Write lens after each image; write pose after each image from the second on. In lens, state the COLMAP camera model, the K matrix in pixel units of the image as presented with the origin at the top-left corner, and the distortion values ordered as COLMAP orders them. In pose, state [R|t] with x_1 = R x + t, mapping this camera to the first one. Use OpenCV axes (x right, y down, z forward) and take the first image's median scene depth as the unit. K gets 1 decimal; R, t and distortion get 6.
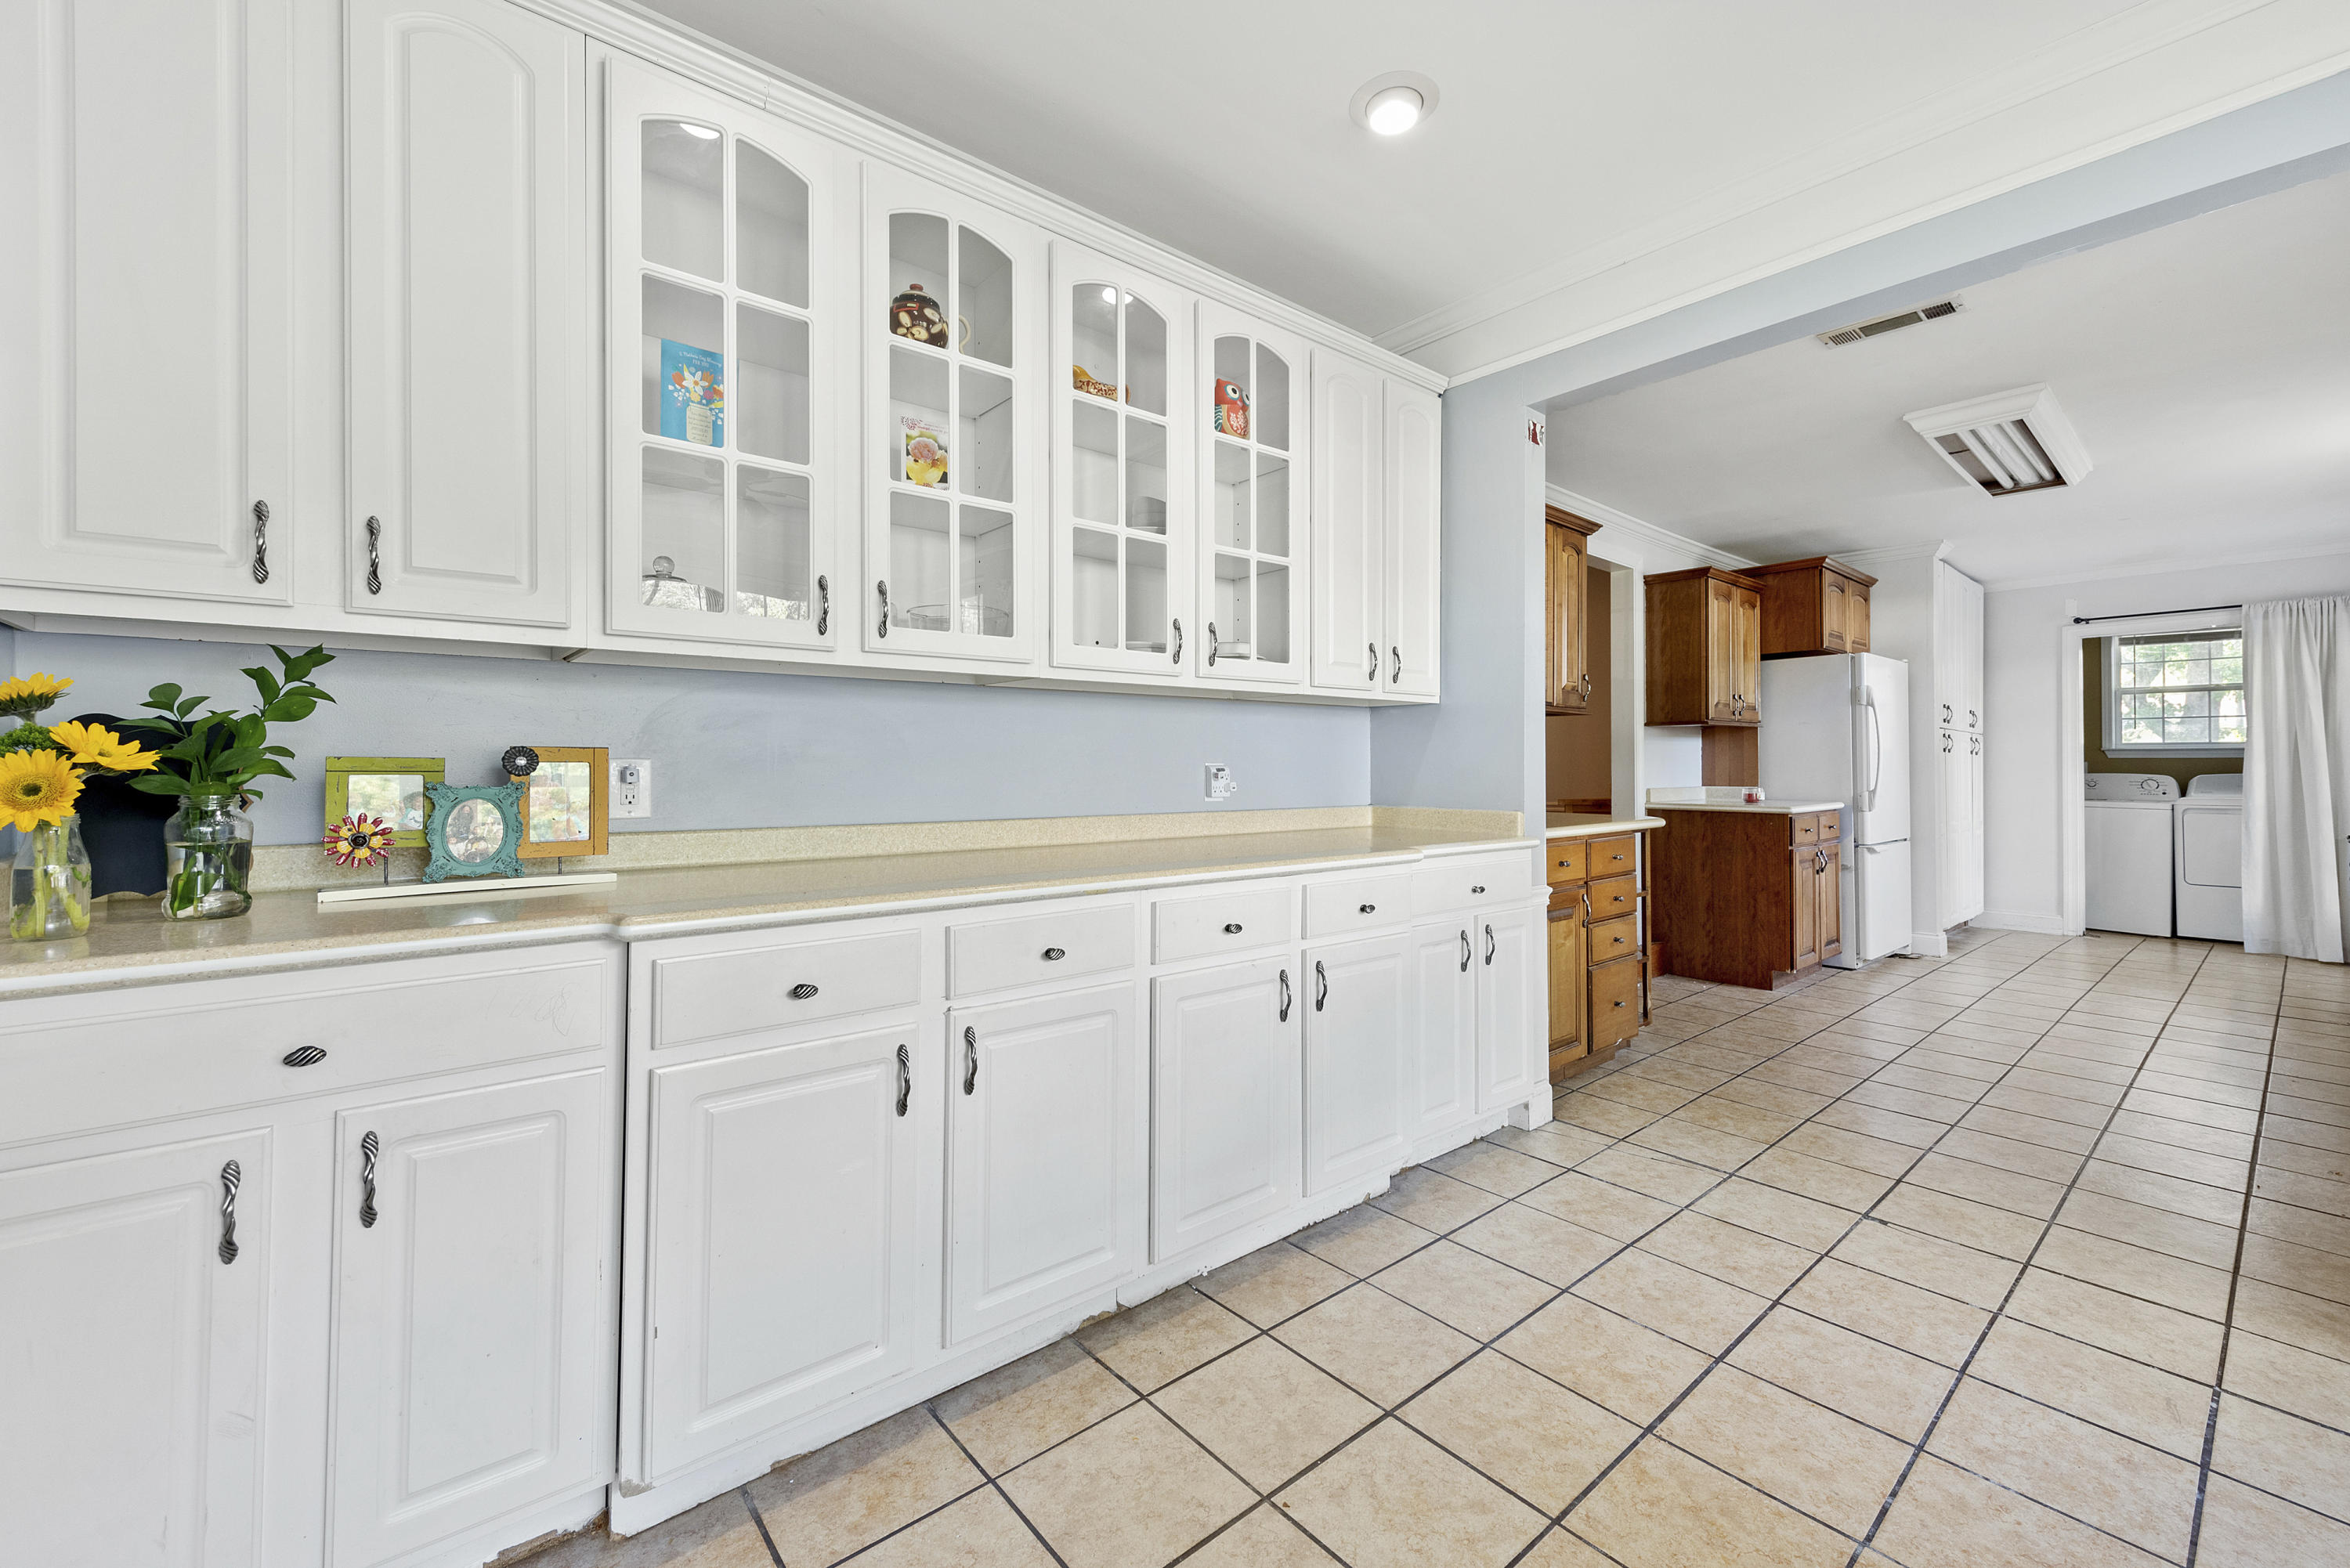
lens RADIAL K [[945.9, 0, 1180.3], [0, 945.9, 761.3], [0, 0, 1]] dist [0.003036, -0.000867]
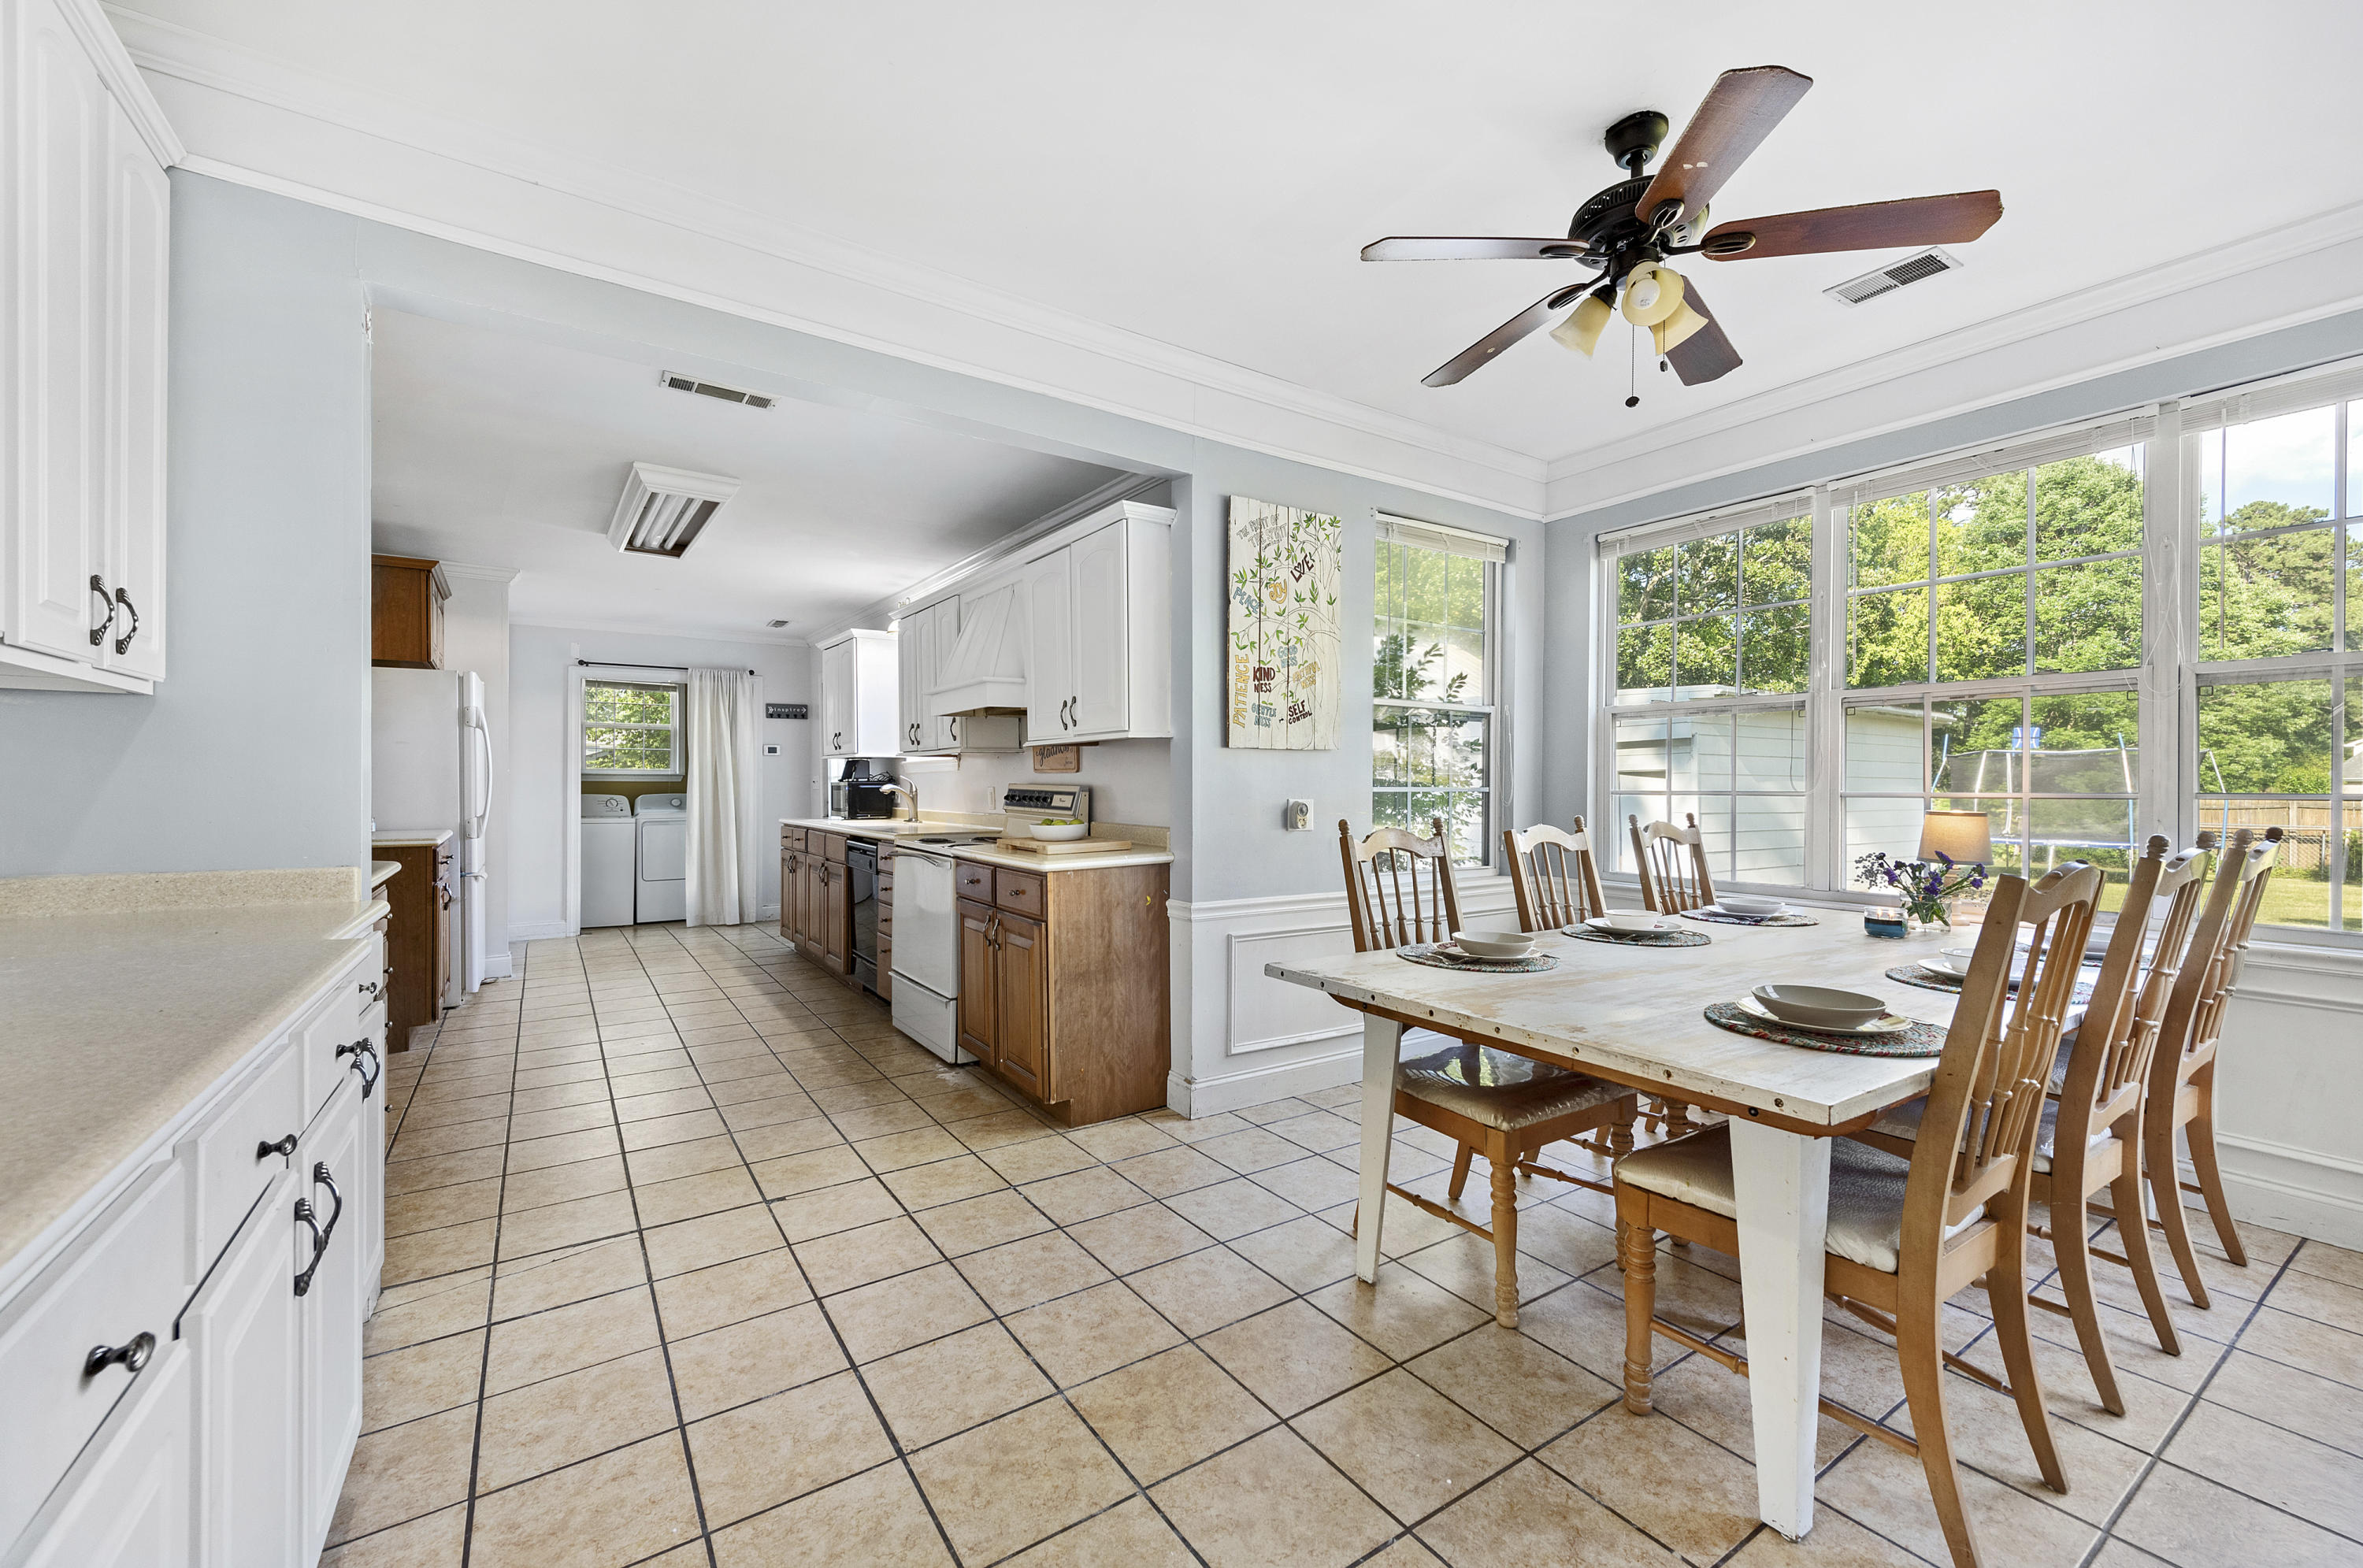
lens RADIAL K [[944.2, 0, 1181.4], [0, 944.2, 787.6], [0, 0, 1]] dist [0.004433, 0.000454]
pose [[0.099358, -0.003586, 0.995045, -0.252425], [-0.005455, 0.999977, 0.004148, -0.009783], [-0.995037, -0.005840, 0.099336, 0.311896]]
